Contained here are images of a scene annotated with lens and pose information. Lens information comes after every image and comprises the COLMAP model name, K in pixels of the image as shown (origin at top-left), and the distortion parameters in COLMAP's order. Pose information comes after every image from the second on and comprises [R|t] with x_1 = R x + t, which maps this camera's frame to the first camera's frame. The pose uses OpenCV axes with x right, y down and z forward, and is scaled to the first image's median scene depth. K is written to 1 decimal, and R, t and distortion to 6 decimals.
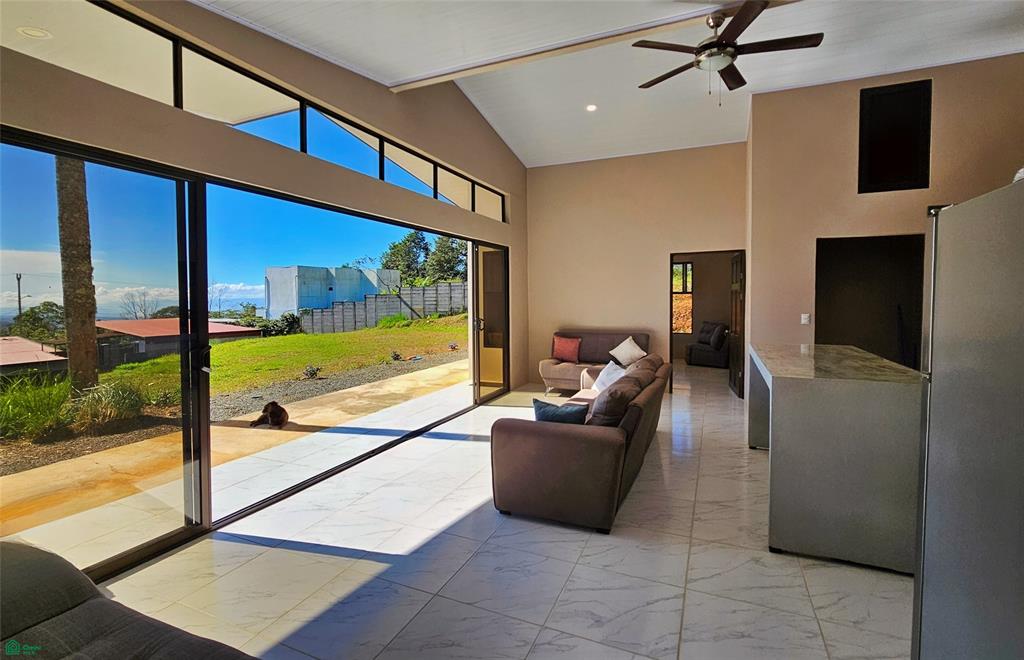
lens RADIAL K [[485.4, 0, 493.2], [0, 485.4, 321.9], [0, 0, 1]] dist [-0.002177, -0.000661]
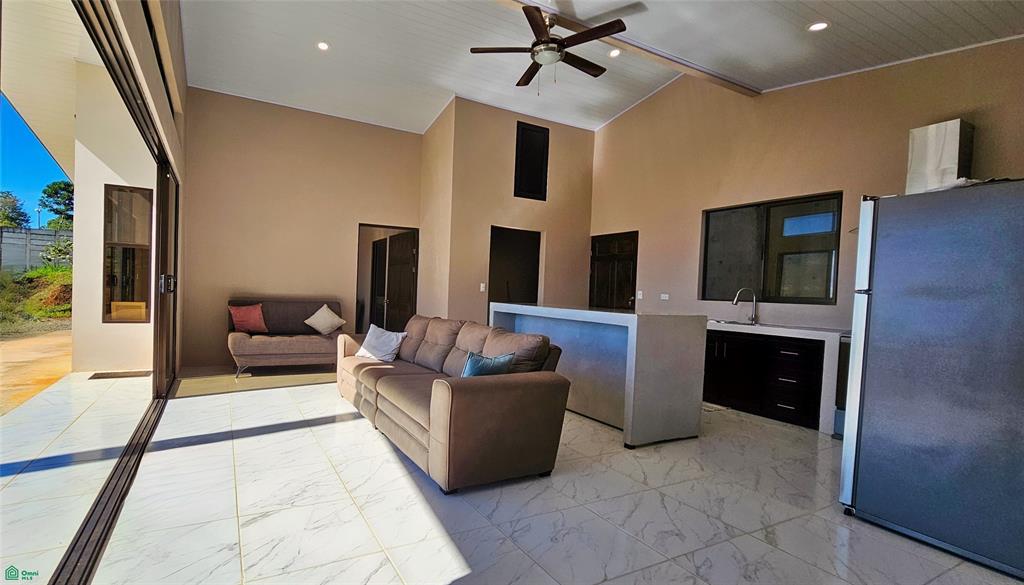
lens RADIAL K [[464.8, 0, 459.6], [0, 464.8, 307.0], [0, 0, 1]] dist [-0.000202, -0.000494]
pose [[0.615578, 0.003269, 0.788069, -0.270879], [-0.002622, 0.999994, -0.002100, 0.036125], [-0.788071, -0.000774, 0.615583, 0.228185]]
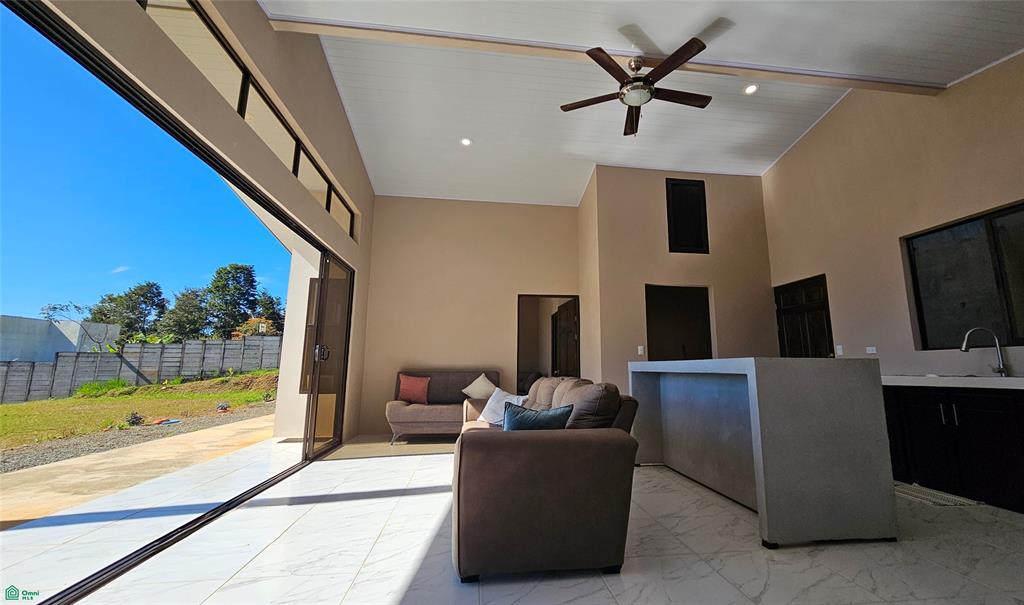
lens RADIAL K [[448.0, 0, 537.6], [0, 448.0, 291.0], [0, 0, 1]] dist [0.000326, 0.000044]
pose [[0.839685, 0.104817, 0.532863, -0.121381], [0.016766, 0.975727, -0.218350, 0.065733], [-0.542815, 0.192279, 0.817545, 0.170268]]
